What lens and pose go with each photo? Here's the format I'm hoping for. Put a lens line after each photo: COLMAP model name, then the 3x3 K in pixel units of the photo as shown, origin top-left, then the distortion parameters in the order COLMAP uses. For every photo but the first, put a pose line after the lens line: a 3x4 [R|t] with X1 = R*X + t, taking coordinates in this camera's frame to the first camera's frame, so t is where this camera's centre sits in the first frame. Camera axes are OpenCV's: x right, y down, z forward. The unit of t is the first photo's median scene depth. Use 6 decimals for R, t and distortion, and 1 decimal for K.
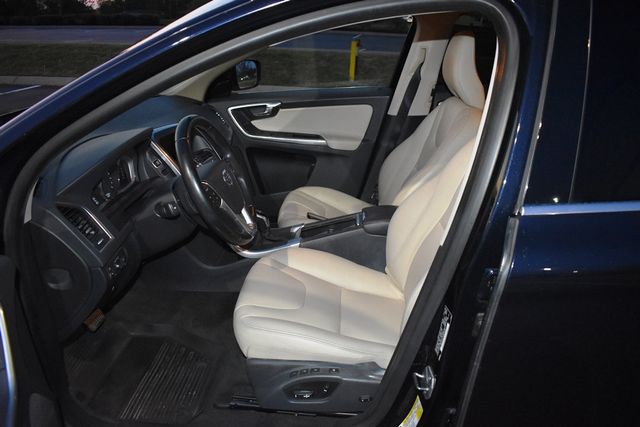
lens RADIAL K [[496.6, 0, 315.4], [0, 496.6, 215.3], [0, 0, 1]] dist [-0.095815, 0.015378]
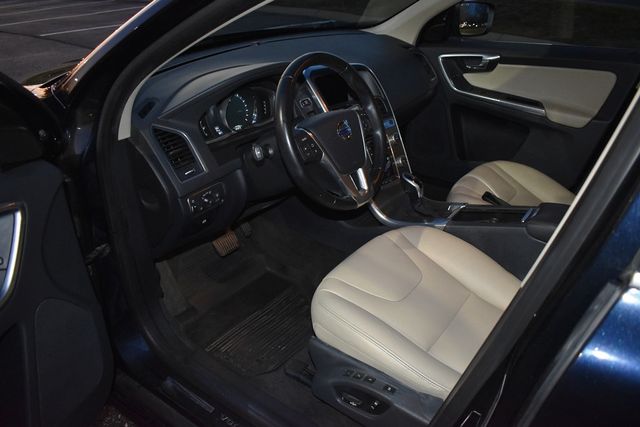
lens RADIAL K [[496.6, 0, 315.6], [0, 496.6, 209.2], [0, 0, 1]] dist [-0.095815, 0.015378]
pose [[0.835905, 0.244615, -0.491352, 0.192241], [-0.200191, 0.969406, 0.142038, -0.044950], [0.511065, -0.020366, 0.859301, 0.188666]]
